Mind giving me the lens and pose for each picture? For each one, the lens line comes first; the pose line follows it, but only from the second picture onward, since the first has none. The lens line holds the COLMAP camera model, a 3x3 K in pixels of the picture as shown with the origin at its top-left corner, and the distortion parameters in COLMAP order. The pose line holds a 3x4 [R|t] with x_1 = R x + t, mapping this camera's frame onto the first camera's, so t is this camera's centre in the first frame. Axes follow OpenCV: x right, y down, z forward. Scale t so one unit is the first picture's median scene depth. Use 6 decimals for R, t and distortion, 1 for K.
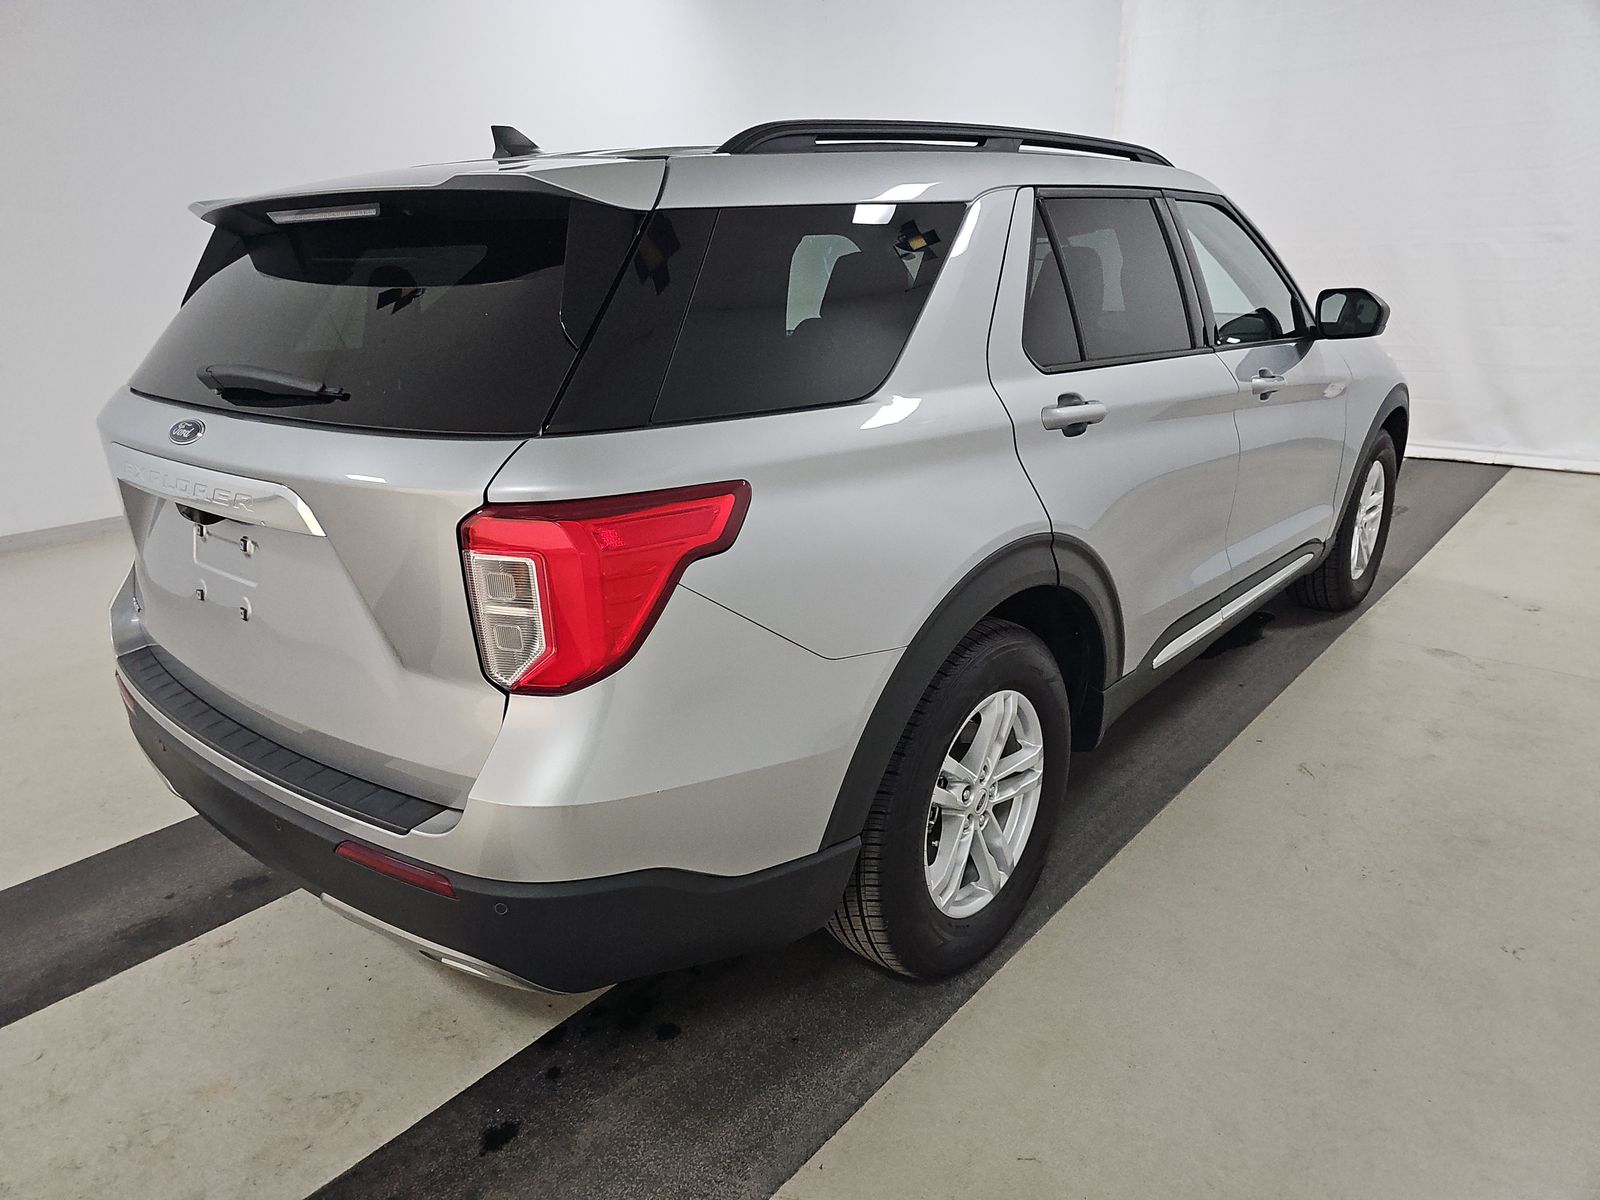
lens RADIAL K [[1049.5, 0, 810.4], [0, 1049.5, 614.5], [0, 0, 1]] dist [0.025818, -0.001521]
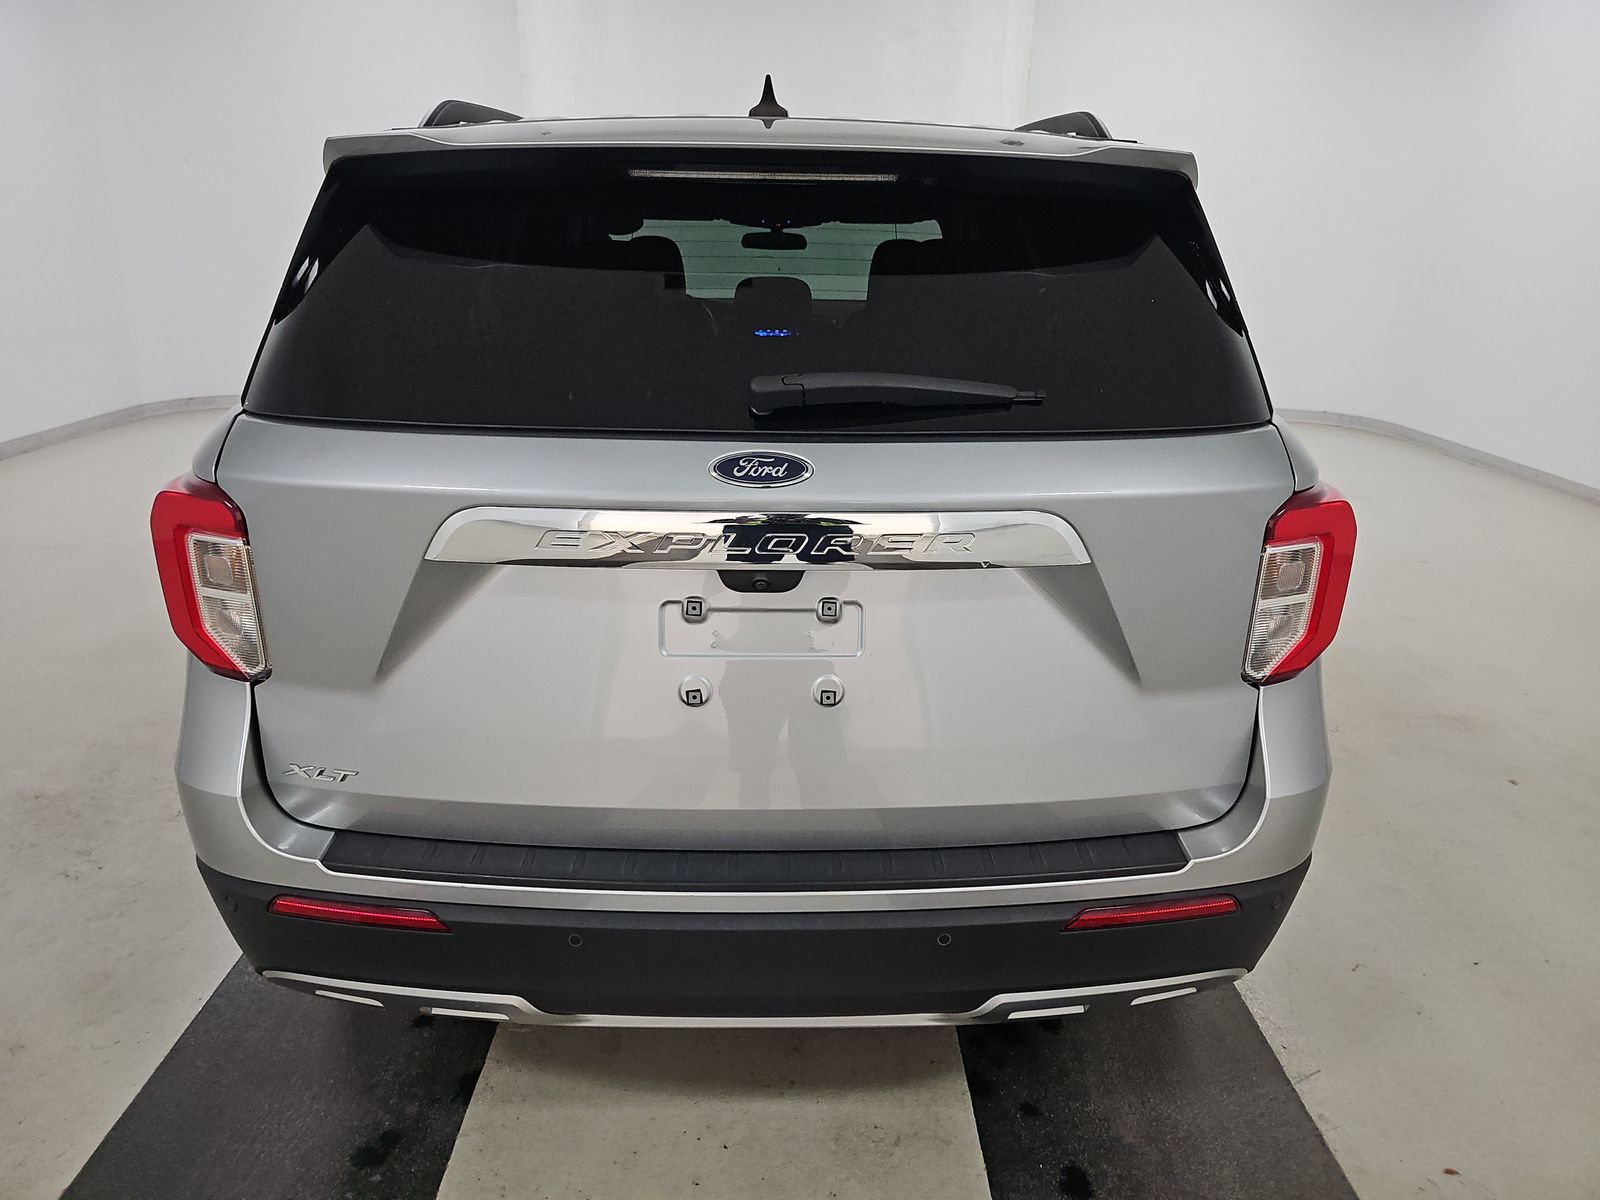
lens RADIAL K [[1049.5, 0, 803.3], [0, 1049.5, 596.4], [0, 0, 1]] dist [0.025818, -0.001521]
pose [[0.748776, -0.186153, 0.636146, -0.886305], [0.186412, 0.980157, 0.067404, -0.112484], [-0.636070, 0.068115, 0.768619, 0.362611]]
